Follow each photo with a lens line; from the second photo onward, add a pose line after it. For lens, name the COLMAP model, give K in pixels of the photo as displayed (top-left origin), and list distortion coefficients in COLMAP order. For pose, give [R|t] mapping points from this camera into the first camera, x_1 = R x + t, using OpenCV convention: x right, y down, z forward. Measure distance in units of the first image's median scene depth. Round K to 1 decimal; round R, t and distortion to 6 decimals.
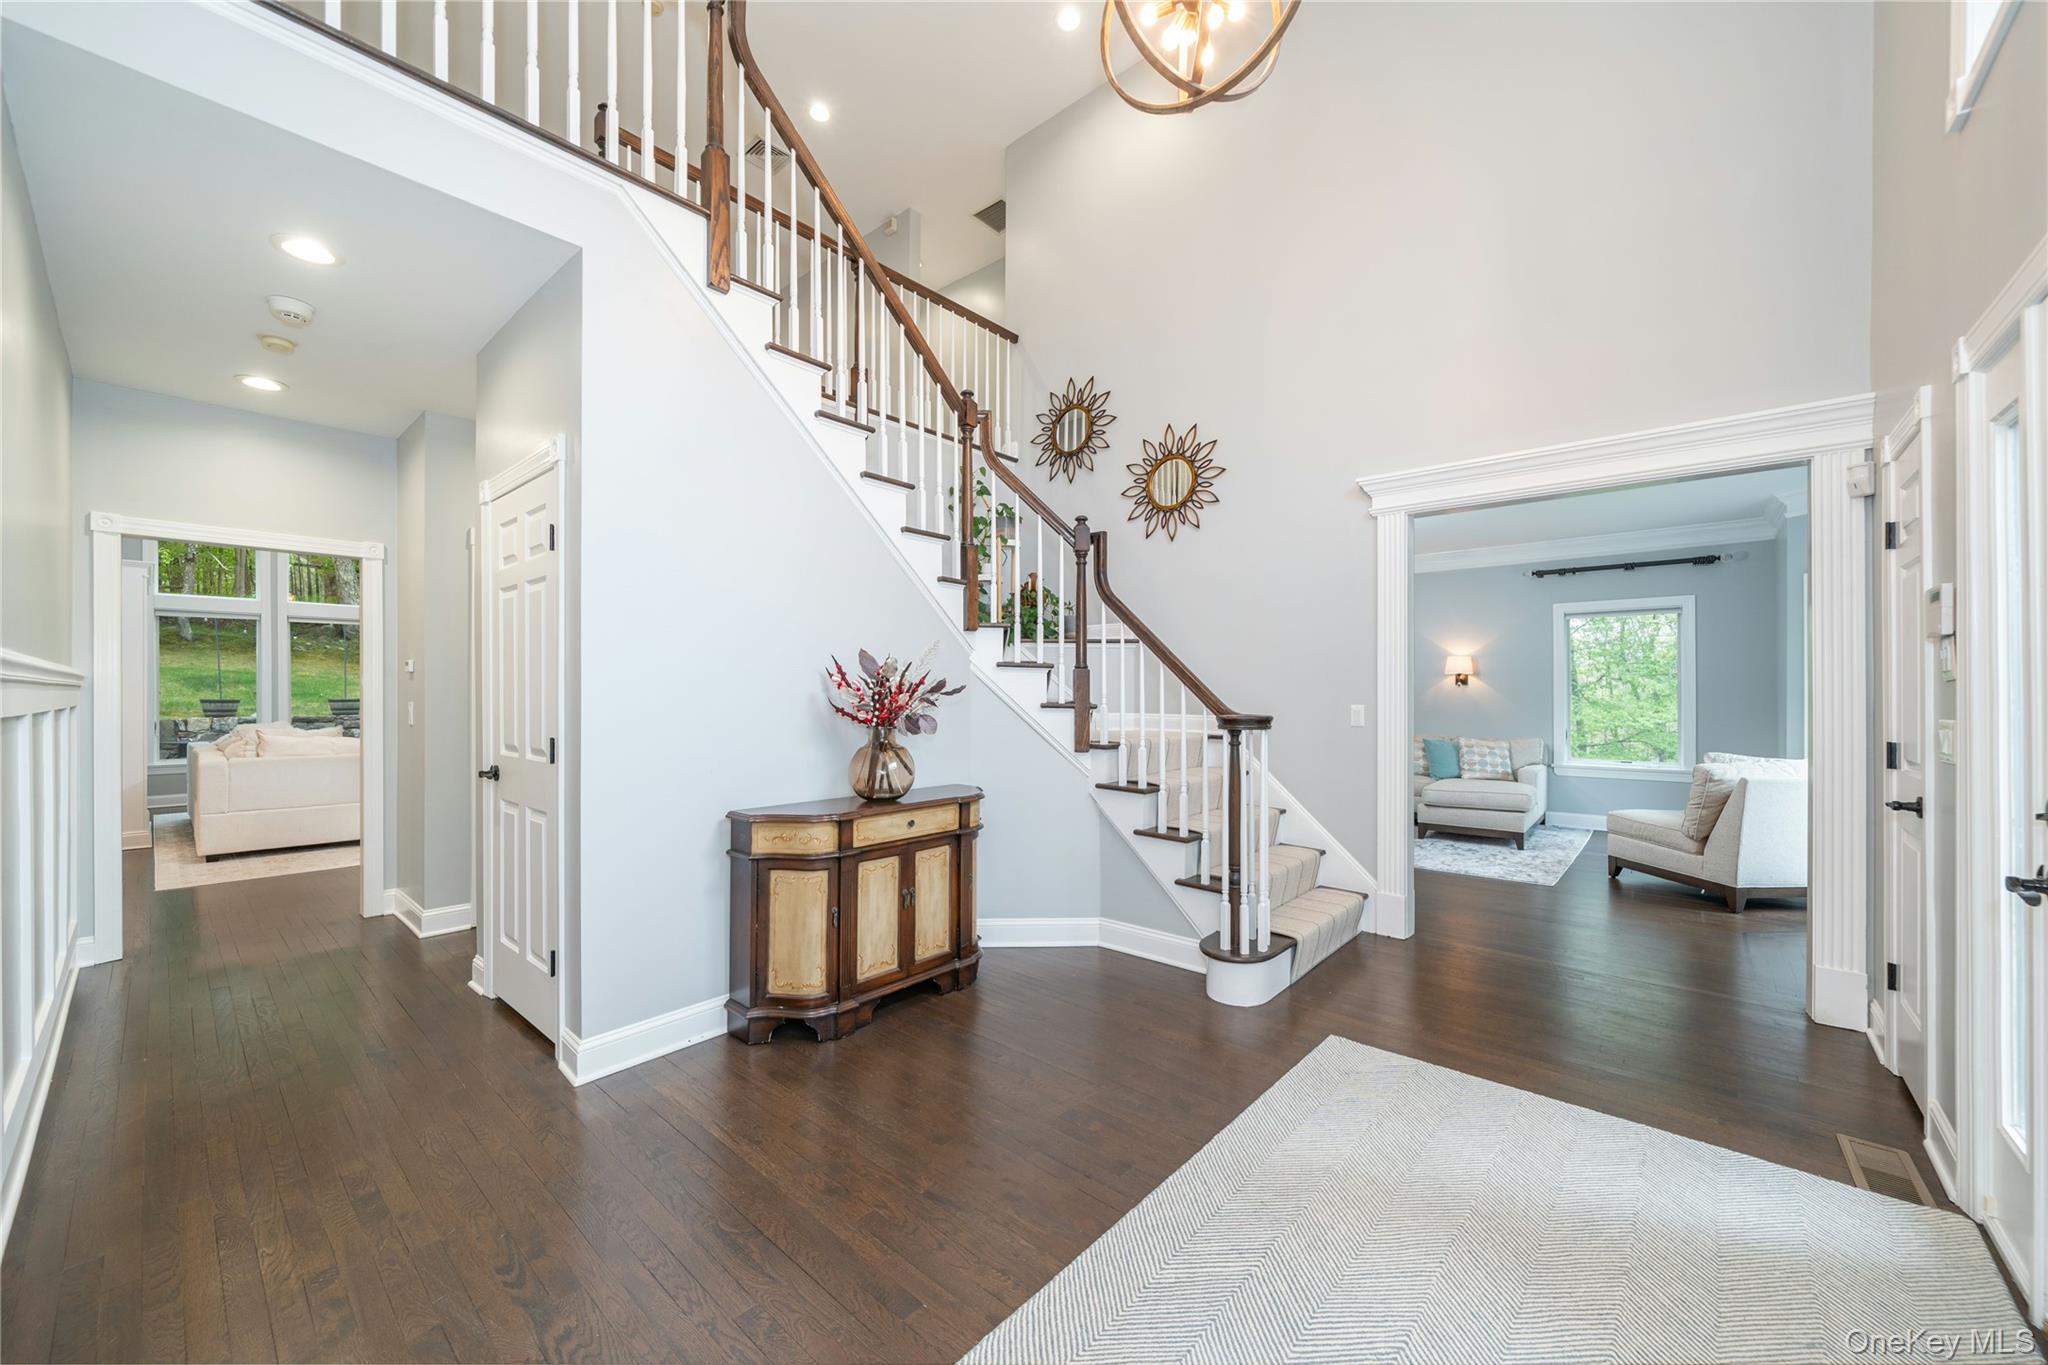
lens RADIAL K [[771.5, 0, 1017.9], [0, 771.5, 694.7], [0, 0, 1]] dist [0.000467, -0.000014]
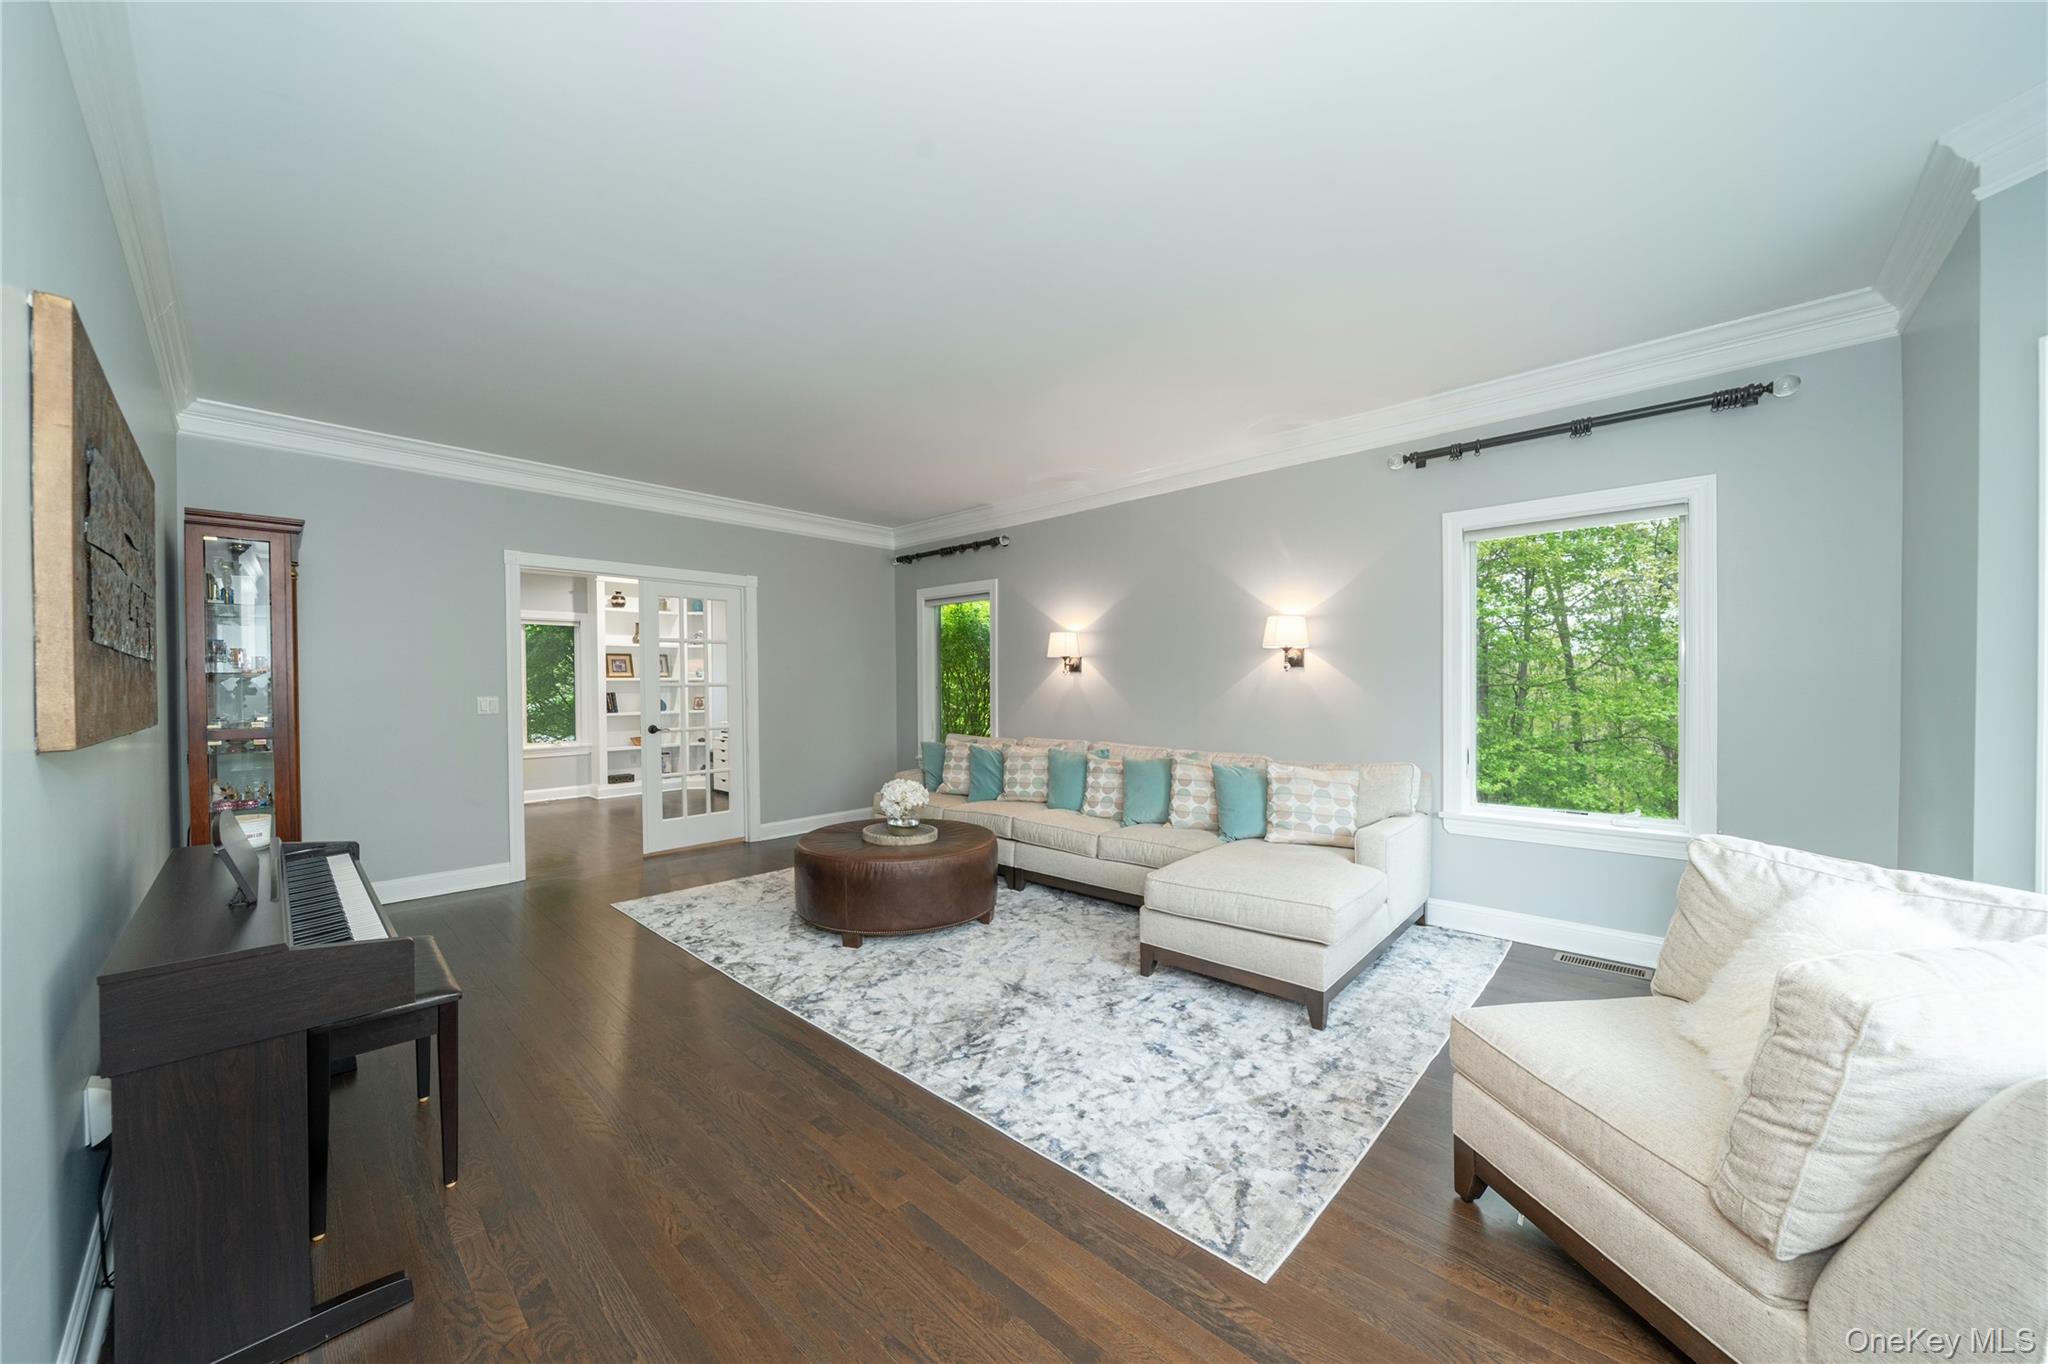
lens RADIAL K [[724.0, 0, 1032.3], [0, 724.0, 694.3], [0, 0, 1]] dist [-0.000860, -0.000049]
pose [[0.999582, -0.003503, -0.028706, 0.426966], [0.003864, 0.999914, 0.012505, -0.000234], [0.028660, -0.012611, 0.999510, 0.492664]]
